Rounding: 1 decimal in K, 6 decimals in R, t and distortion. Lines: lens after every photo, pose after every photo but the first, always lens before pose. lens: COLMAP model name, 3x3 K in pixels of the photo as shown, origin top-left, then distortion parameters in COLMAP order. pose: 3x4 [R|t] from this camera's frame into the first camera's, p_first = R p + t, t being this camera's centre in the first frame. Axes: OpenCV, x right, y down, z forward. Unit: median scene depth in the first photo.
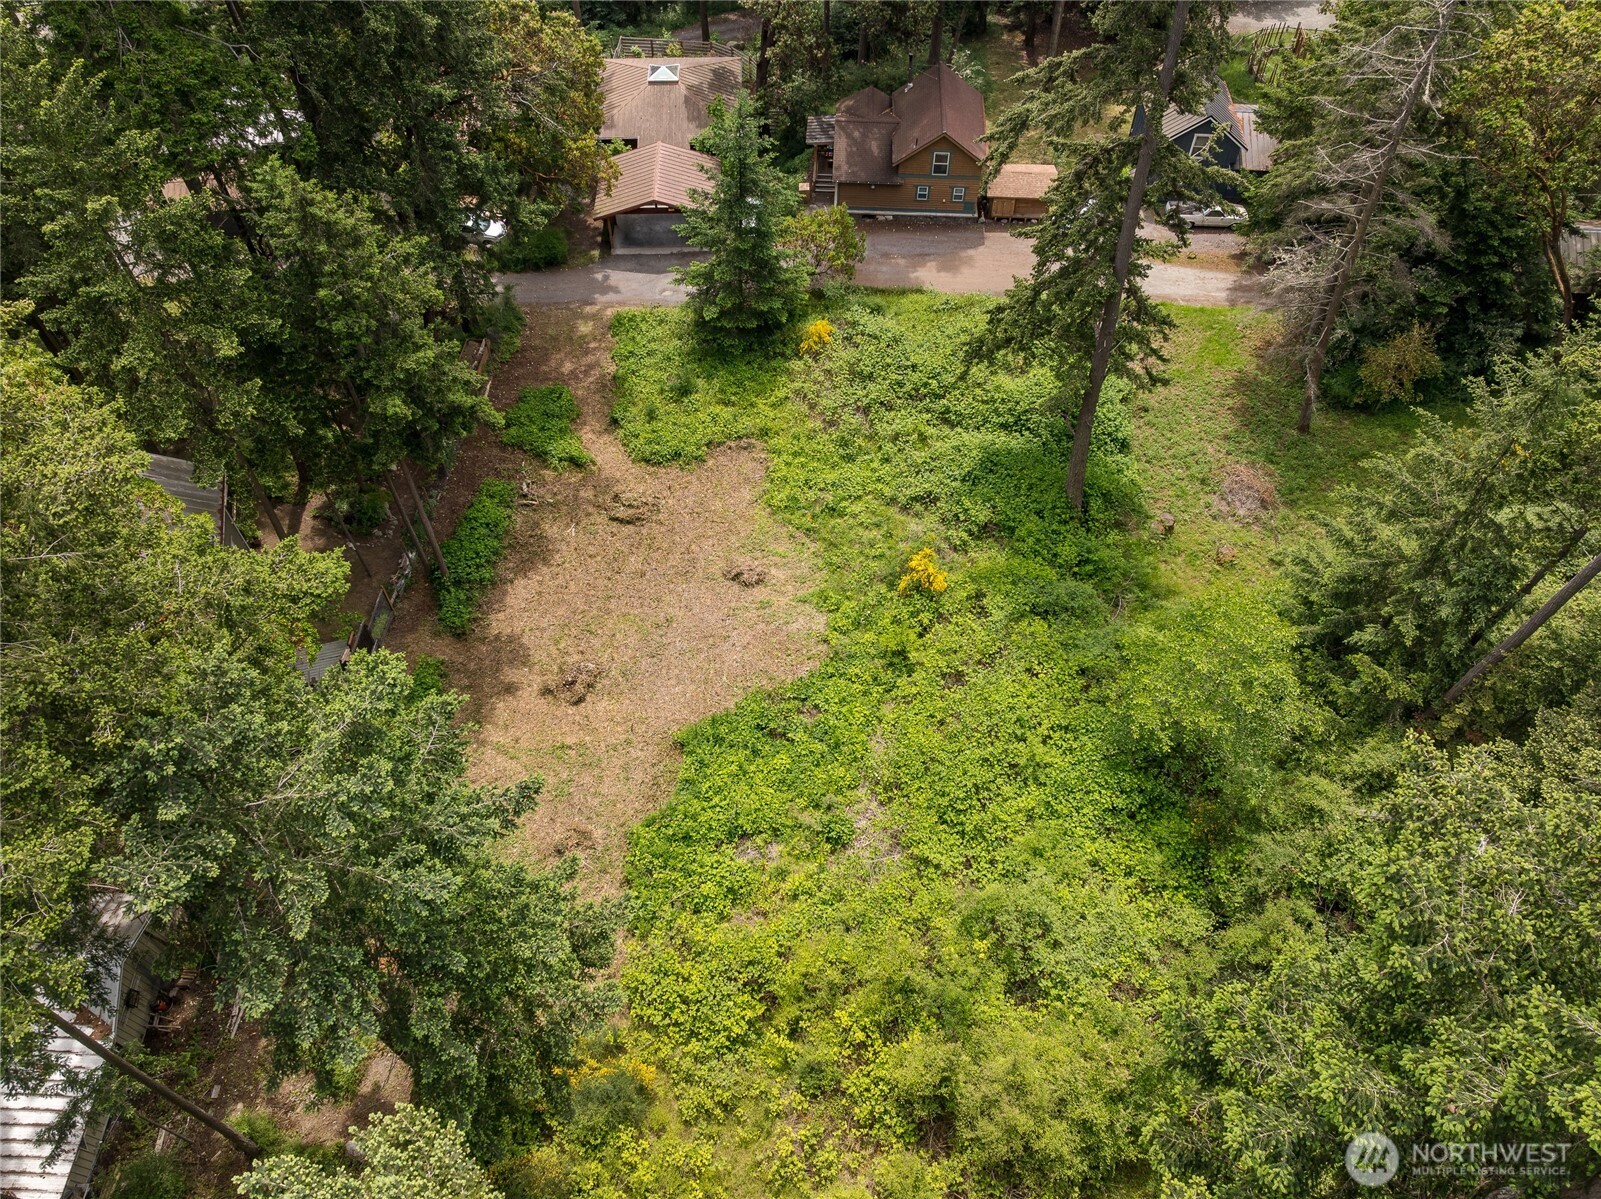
lens RADIAL K [[1116.9, 0, 803.3], [0, 1116.9, 620.8], [0, 0, 1]] dist [-0.045295, 0.005956]
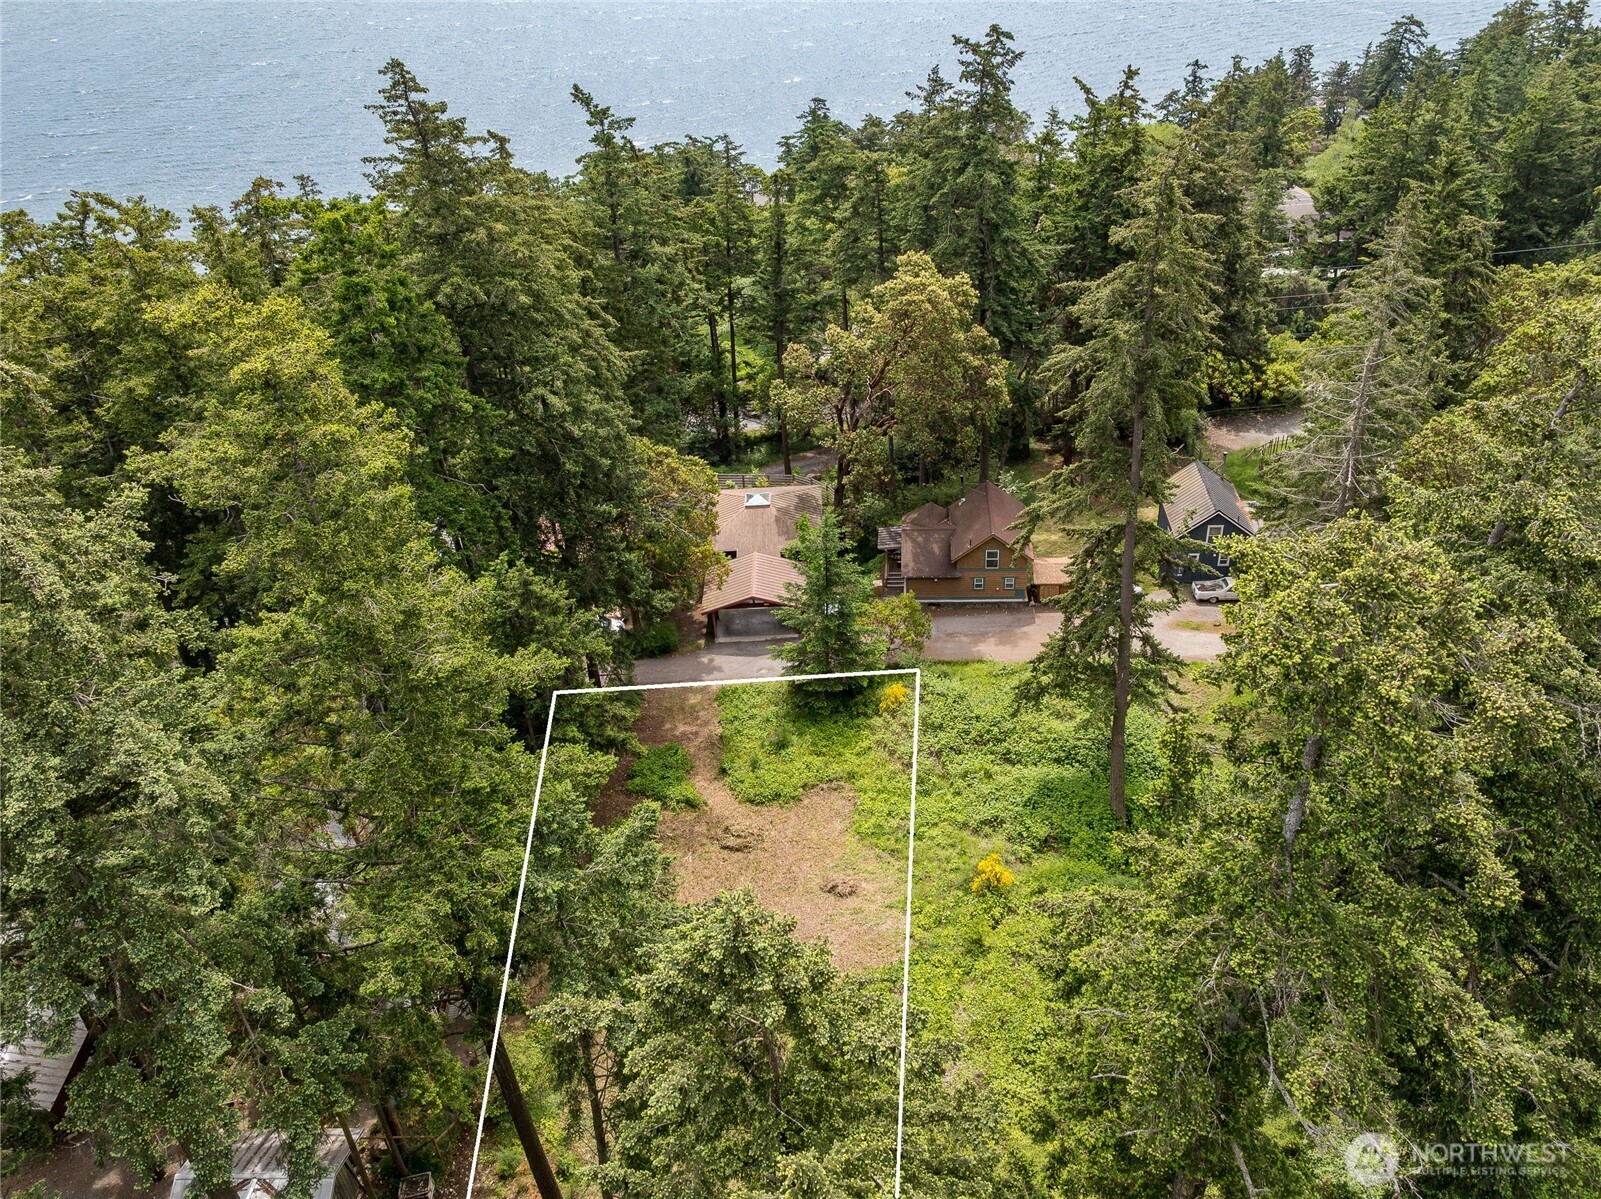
lens RADIAL K [[1116.9, 0, 803.3], [0, 1116.9, 620.8], [0, 0, 1]] dist [-0.045295, 0.005956]
pose [[0.997298, -0.035459, -0.064332, -0.004444], [0.011087, 0.938405, -0.345359, 0.080109], [0.072616, 0.343713, 0.936263, -0.147708]]
